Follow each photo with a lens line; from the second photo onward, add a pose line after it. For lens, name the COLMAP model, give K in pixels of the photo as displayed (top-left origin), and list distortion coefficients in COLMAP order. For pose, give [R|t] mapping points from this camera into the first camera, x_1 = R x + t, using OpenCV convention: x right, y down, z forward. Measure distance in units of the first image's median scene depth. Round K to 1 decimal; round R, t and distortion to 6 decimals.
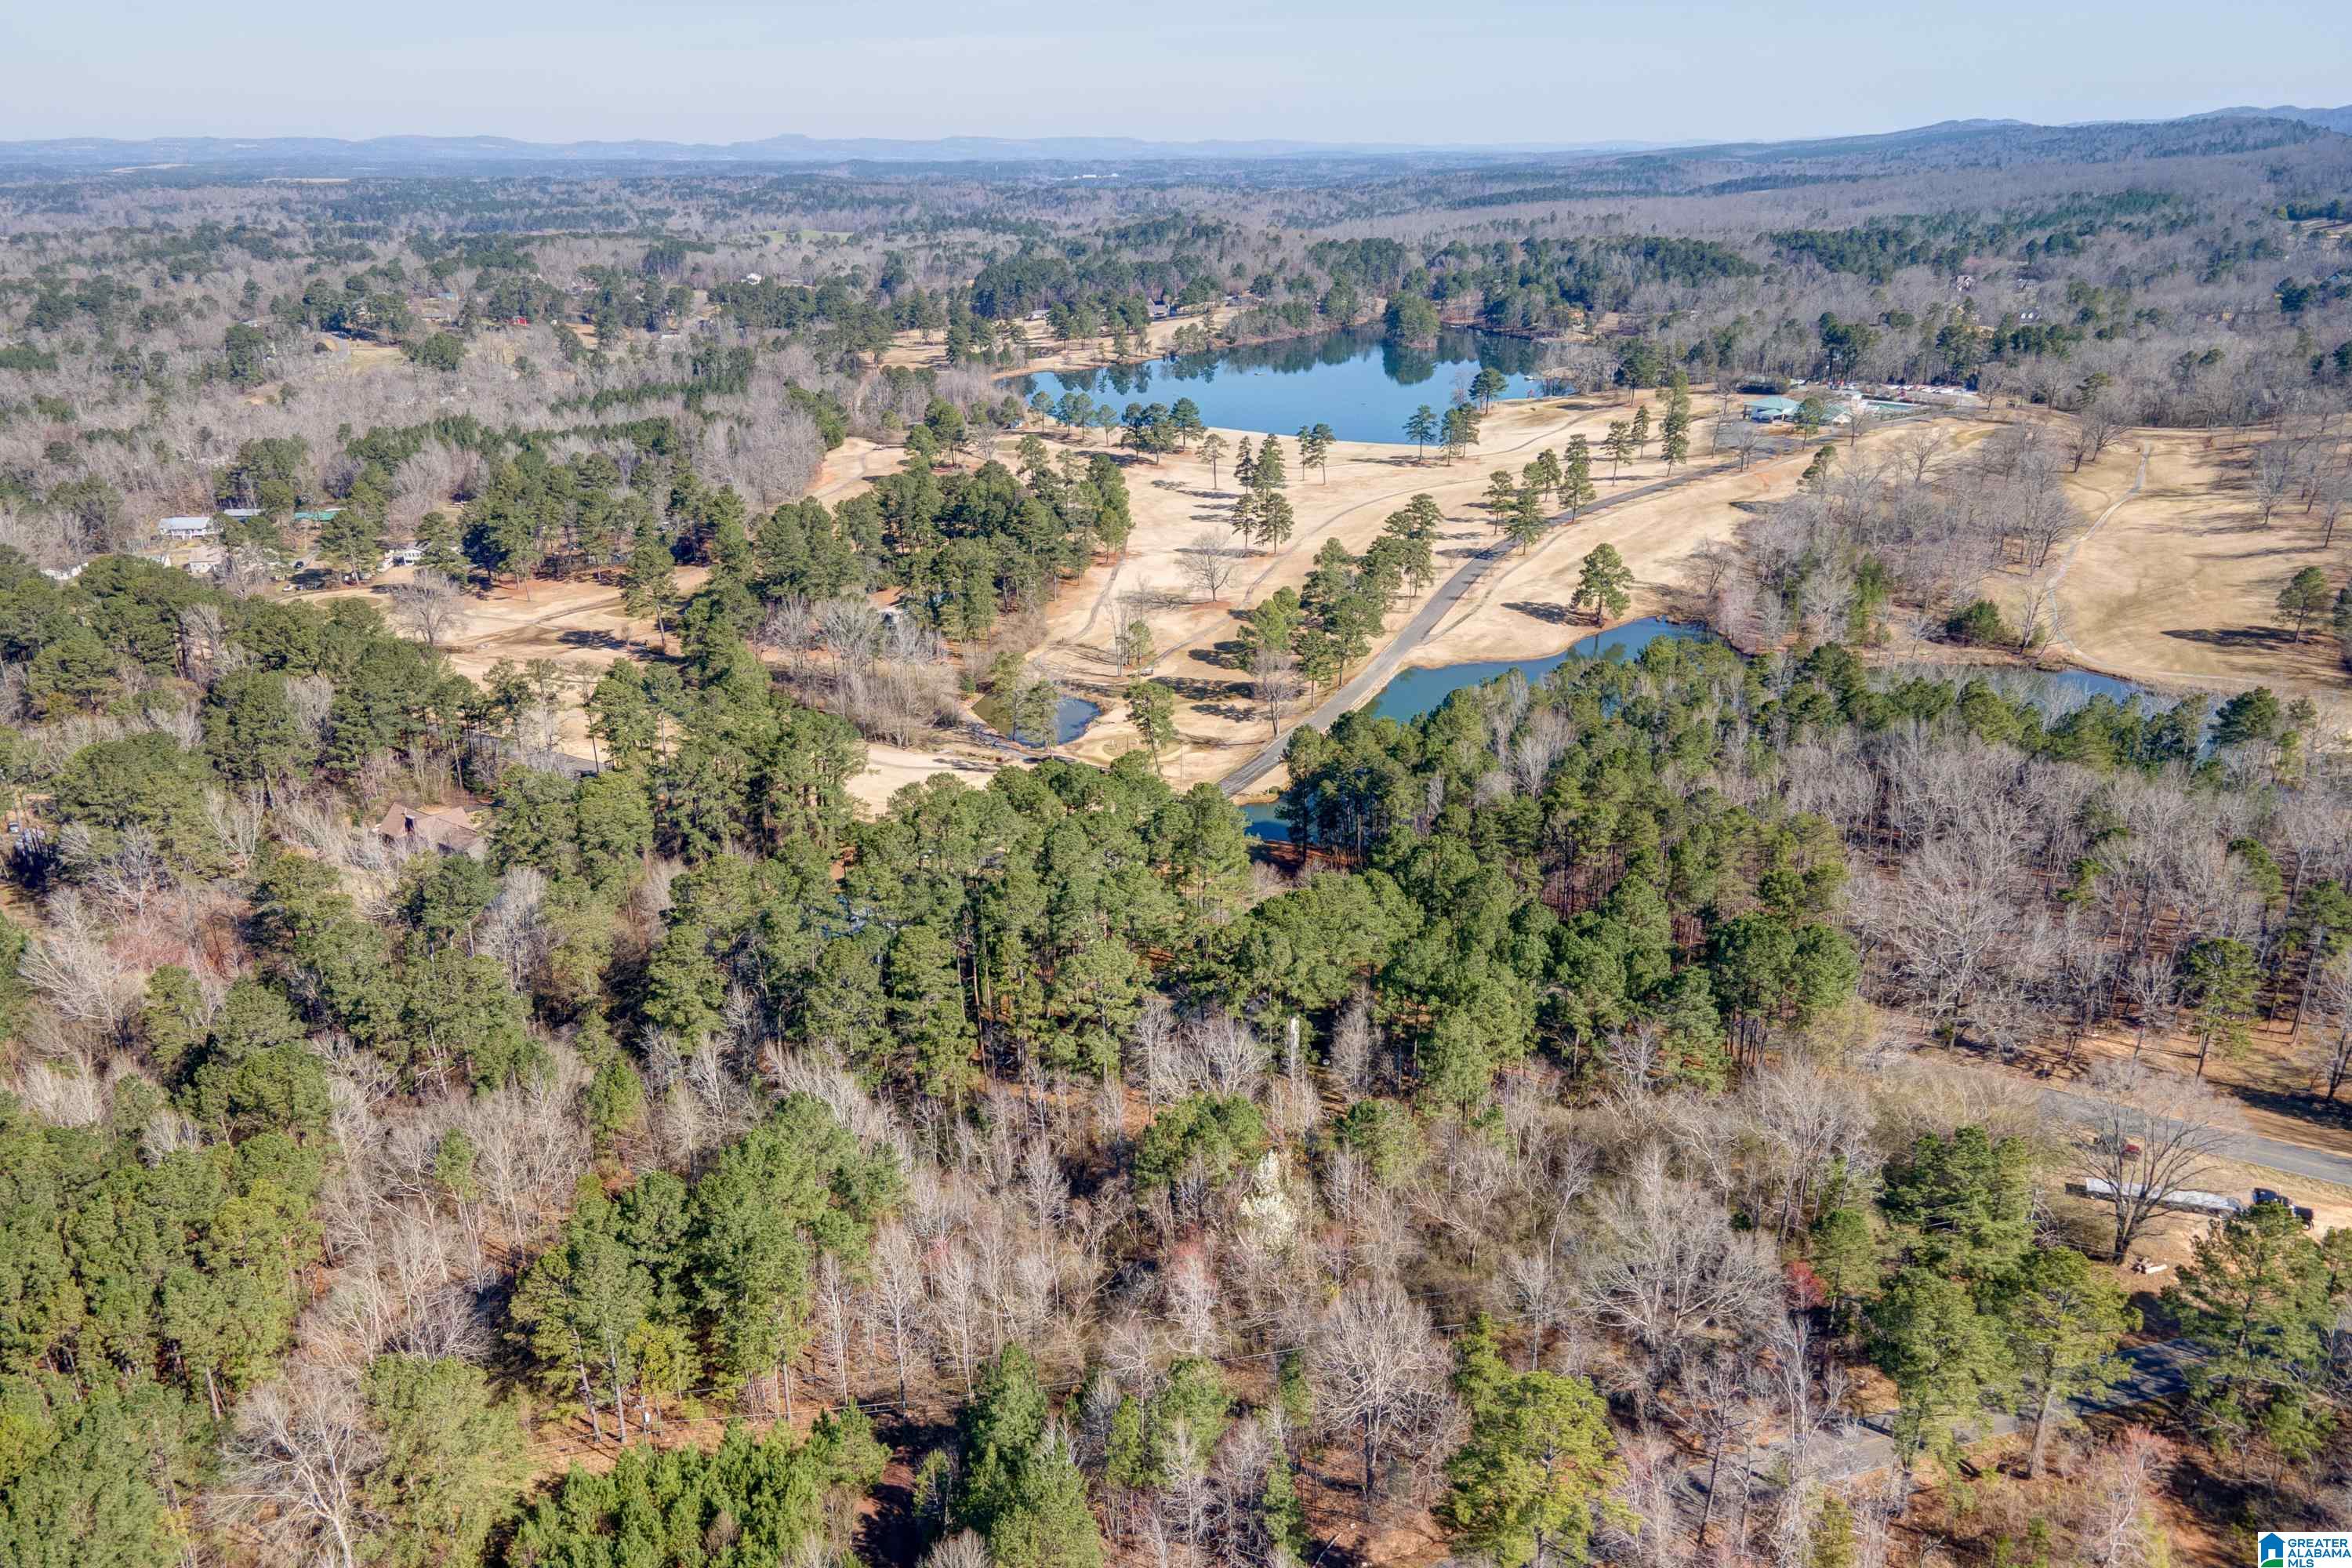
lens RADIAL K [[1648.2, 0, 1182.8], [0, 1648.2, 892.8], [0, 0, 1]] dist [0.019584, 0.049934]
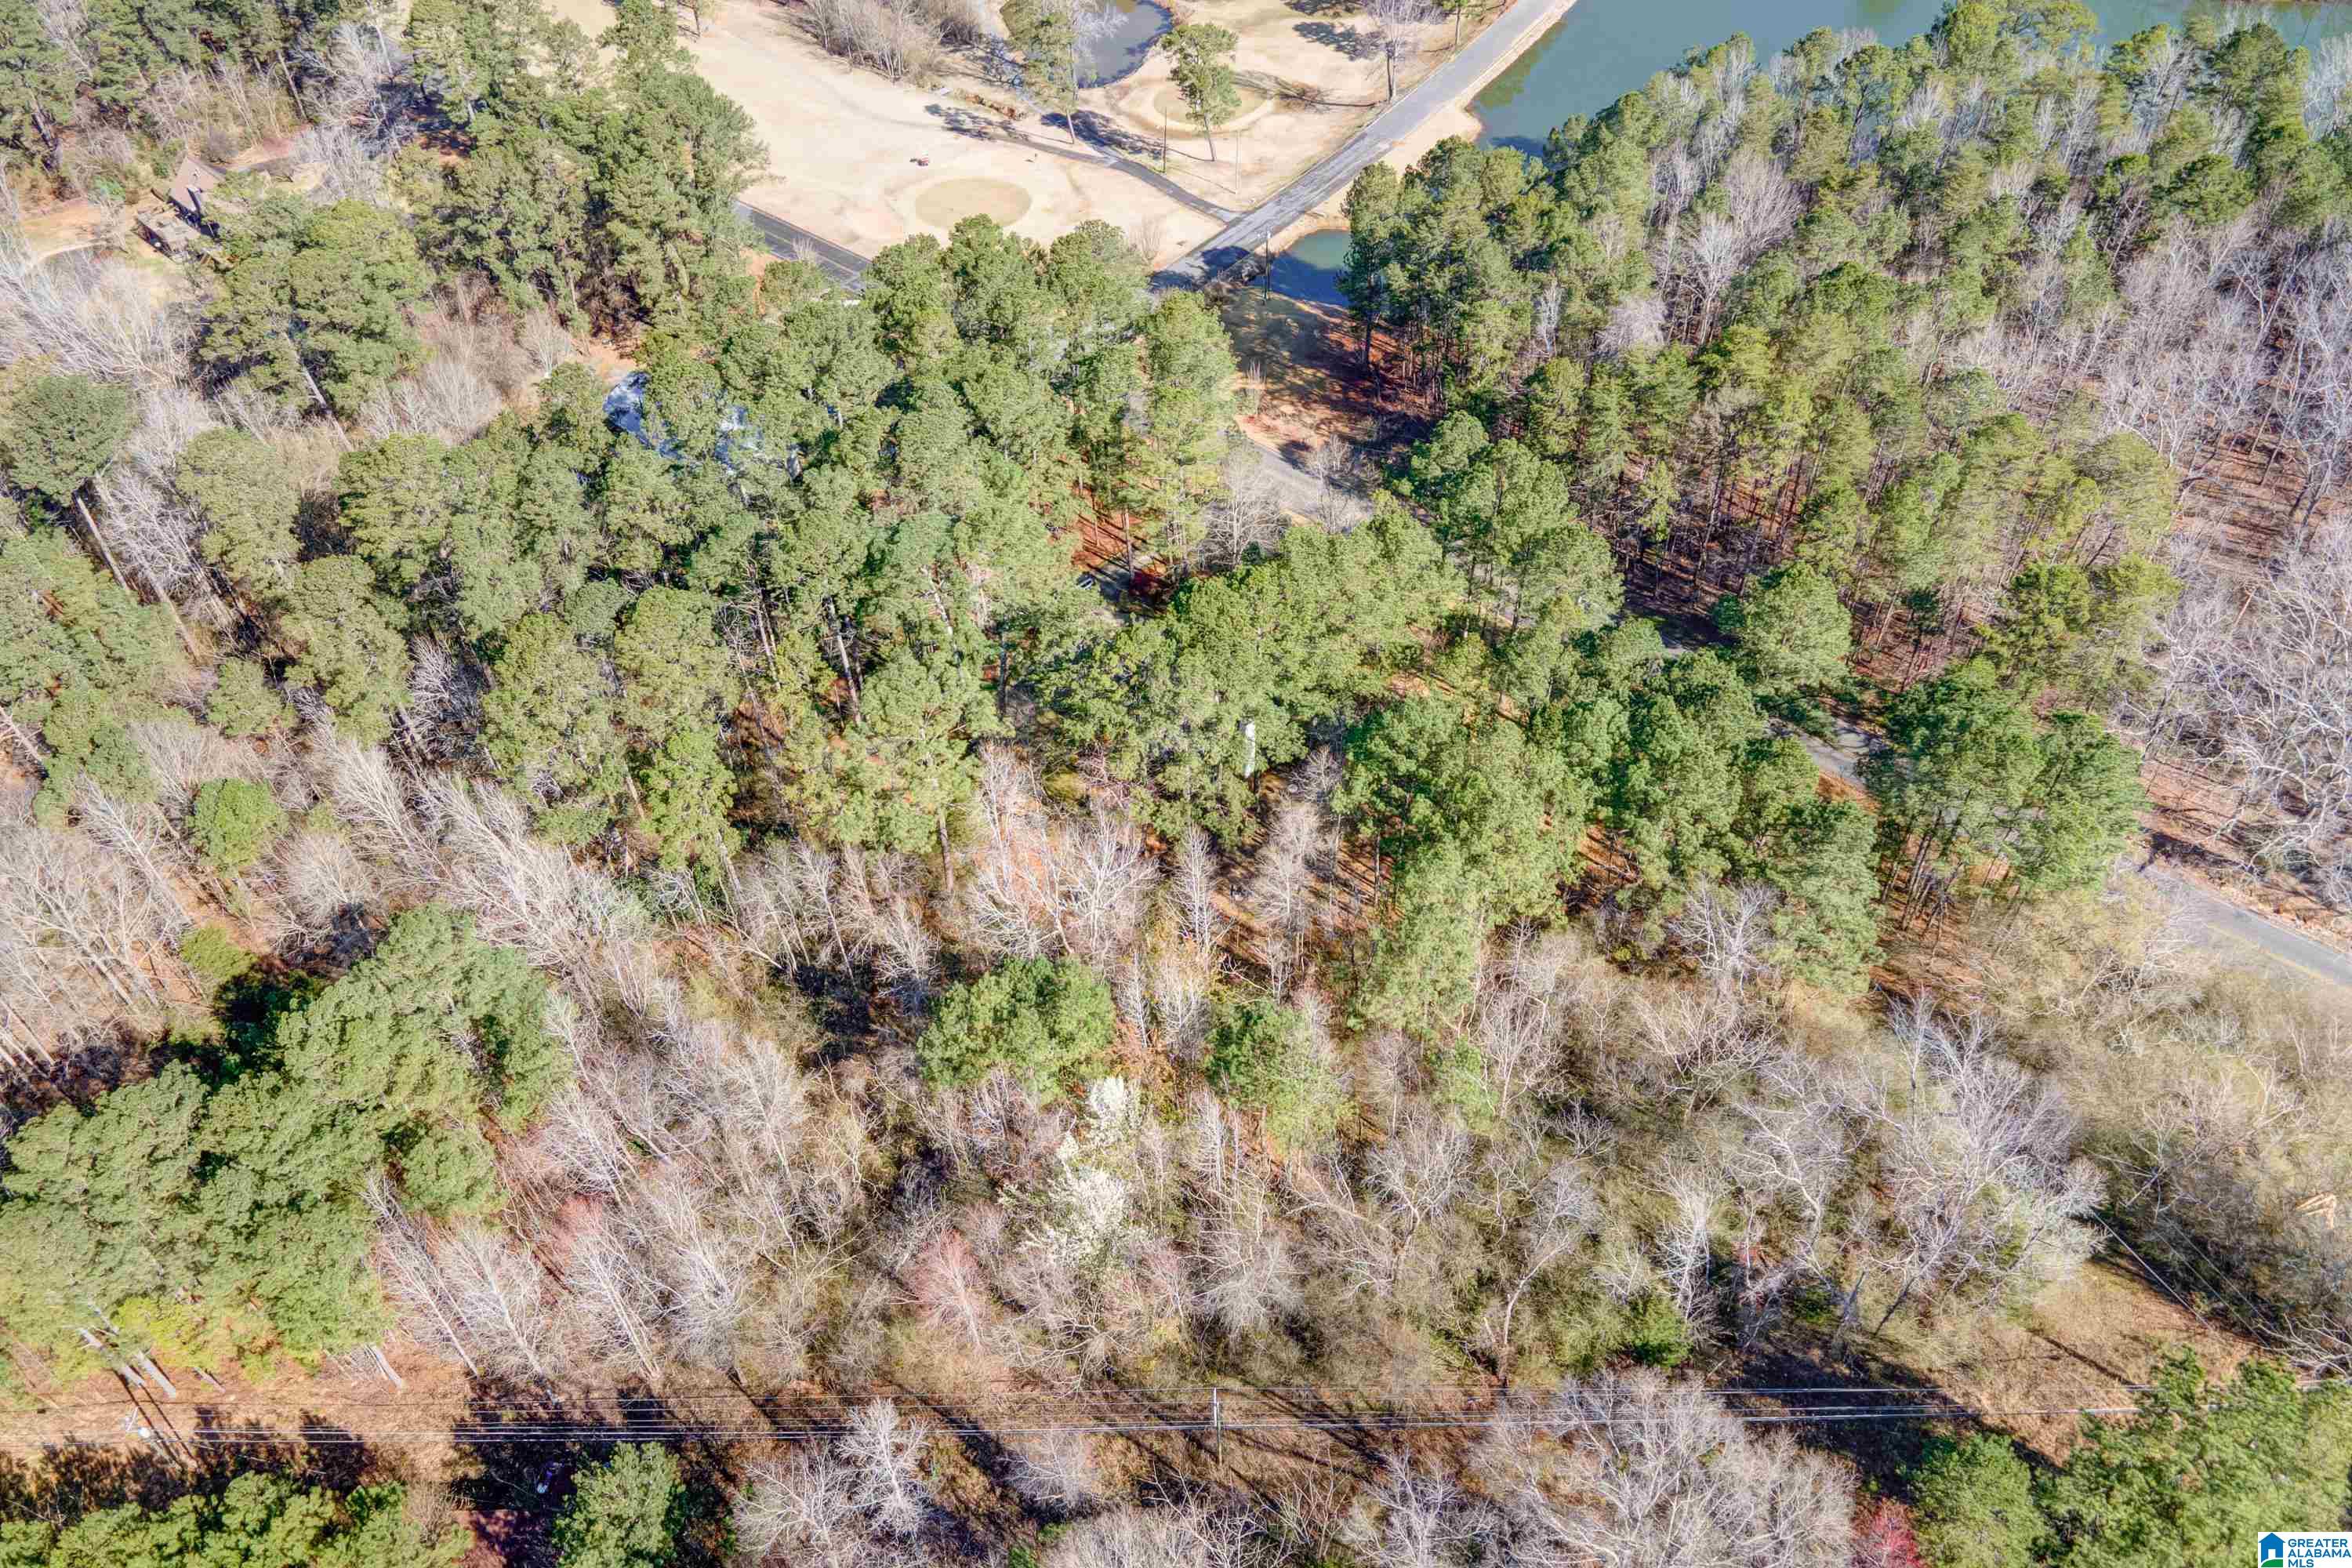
lens RADIAL K [[1630.2, 0, 1206.4], [0, 1630.2, 735.9], [0, 0, 1]] dist [0.036256, 0.004396]
pose [[0.991023, 0.091855, -0.097136, 0.041362], [-0.048031, 0.922704, 0.382504, -0.062708], [0.124762, -0.374405, 0.918834, 0.136369]]
